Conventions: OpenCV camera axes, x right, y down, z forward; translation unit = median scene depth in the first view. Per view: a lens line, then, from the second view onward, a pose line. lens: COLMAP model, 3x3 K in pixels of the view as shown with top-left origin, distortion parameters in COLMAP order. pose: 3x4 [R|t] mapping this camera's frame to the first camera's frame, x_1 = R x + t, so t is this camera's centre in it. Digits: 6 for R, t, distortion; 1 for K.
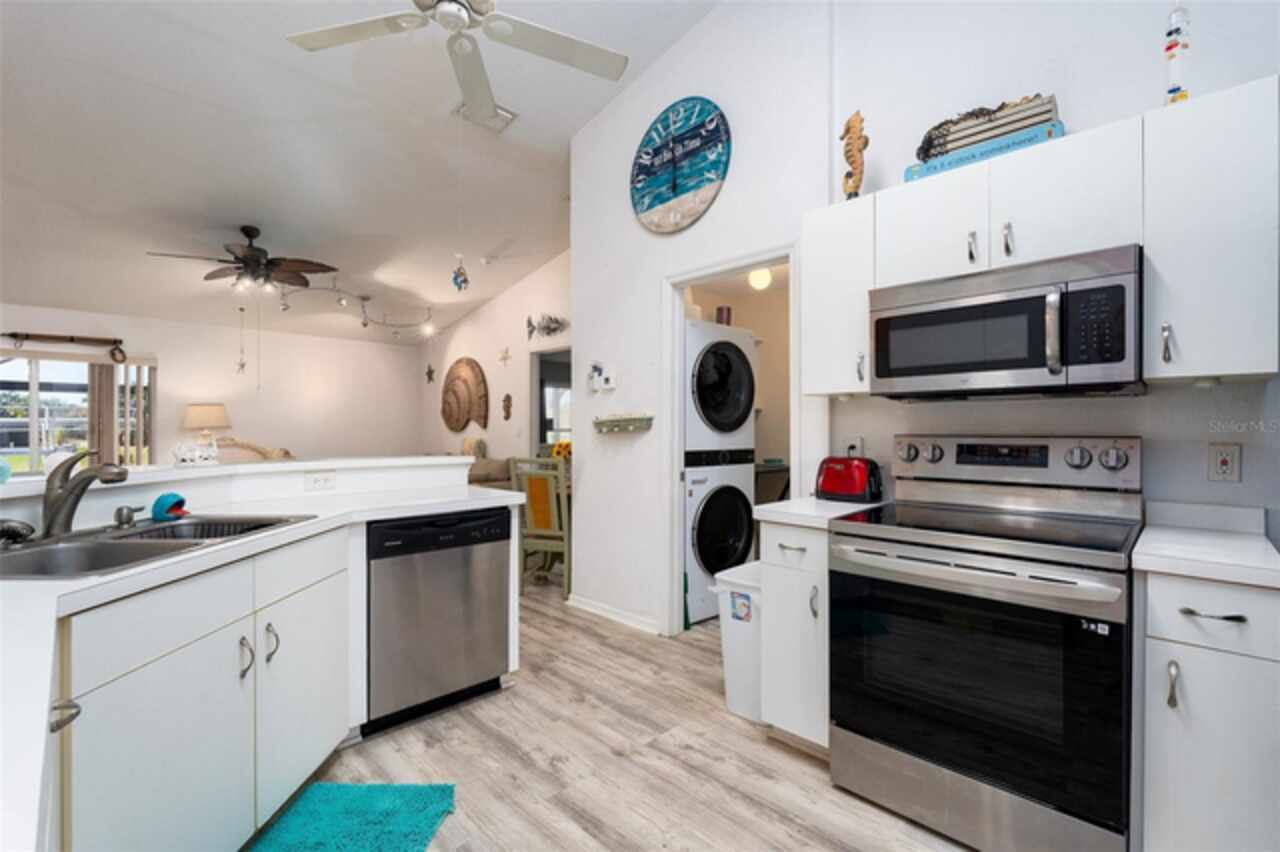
lens RADIAL K [[561.6, 0, 640.0], [0, 561.6, 428.5], [0, 0, 1]] dist [-0.001297, -0.000183]
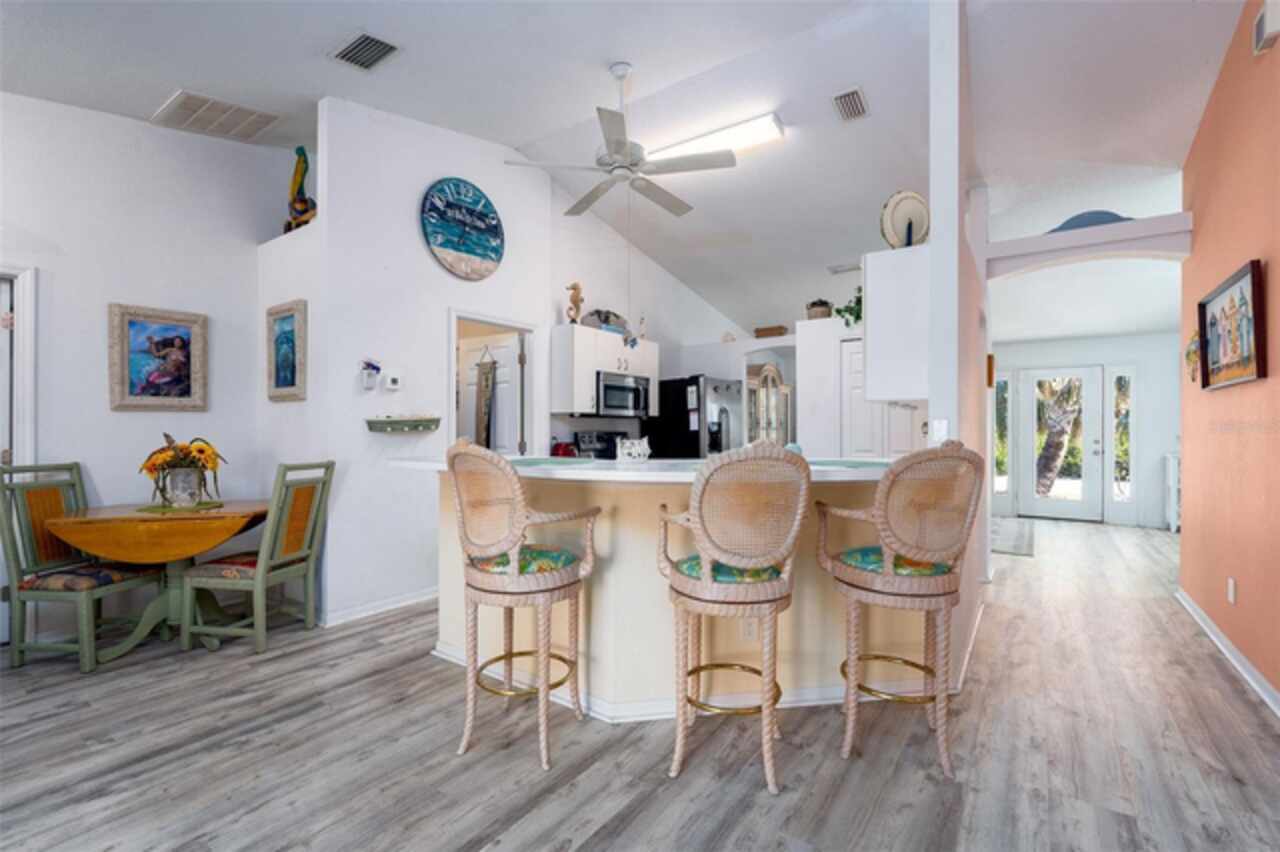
lens RADIAL K [[561.6, 0, 640.4], [0, 561.6, 429.7], [0, 0, 1]] dist [-0.001297, -0.000183]
pose [[-0.167748, 0.001167, 0.985829, -1.281840], [-0.004077, 0.999990, -0.001877, 0.005153], [-0.985822, -0.004334, -0.167741, 0.799049]]
